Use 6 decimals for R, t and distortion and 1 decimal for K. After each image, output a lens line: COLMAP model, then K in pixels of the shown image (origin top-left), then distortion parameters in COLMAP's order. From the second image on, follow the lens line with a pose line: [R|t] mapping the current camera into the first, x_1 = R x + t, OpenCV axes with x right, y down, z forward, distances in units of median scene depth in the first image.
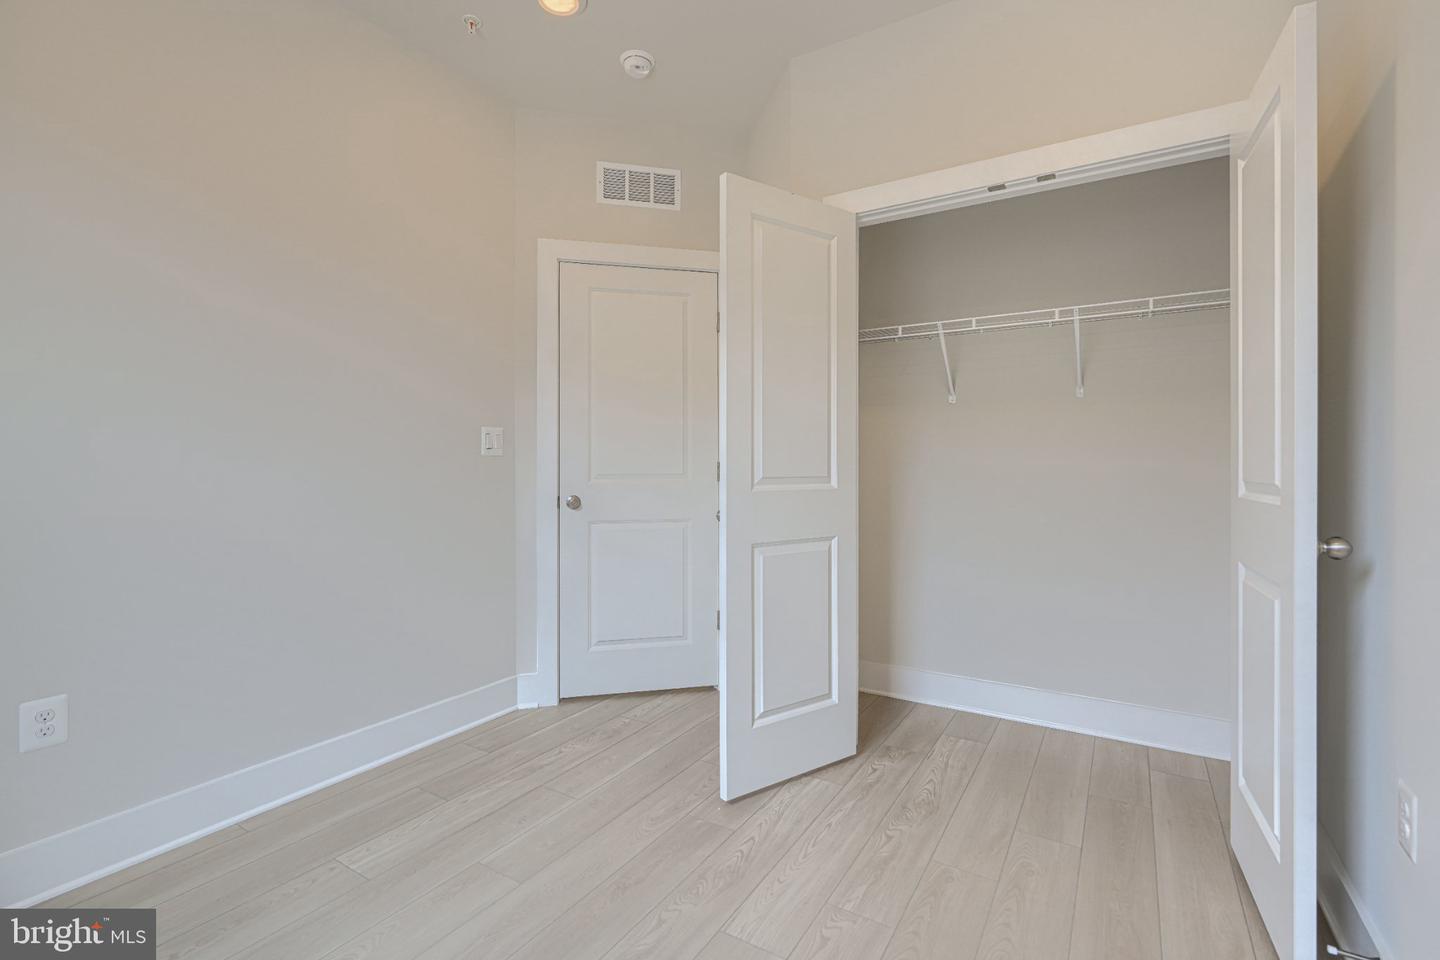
lens RADIAL K [[650.1, 0, 719.8], [0, 650.1, 475.5], [0, 0, 1]] dist [0.002792, 0.001193]
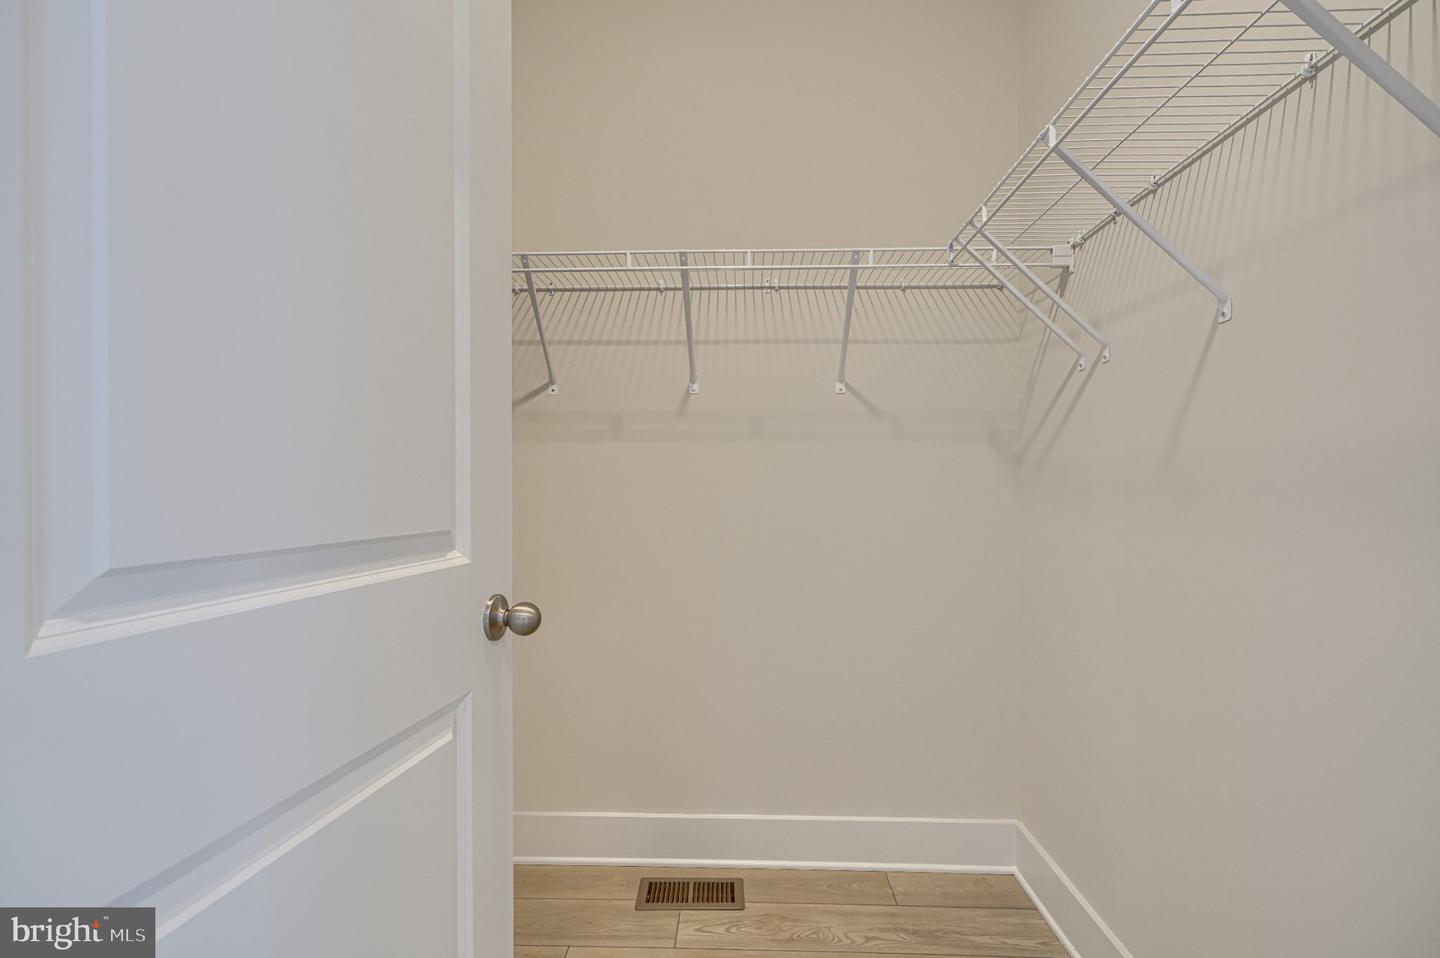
lens RADIAL K [[650.1, 0, 721.5], [0, 650.1, 485.0], [0, 0, 1]] dist [0.002792, 0.001193]
pose [[-0.497094, -0.000432, 0.867696, -0.868930], [0.001439, 0.999998, 0.001322, -0.051726], [-0.867695, 0.001906, -0.497093, 1.693726]]
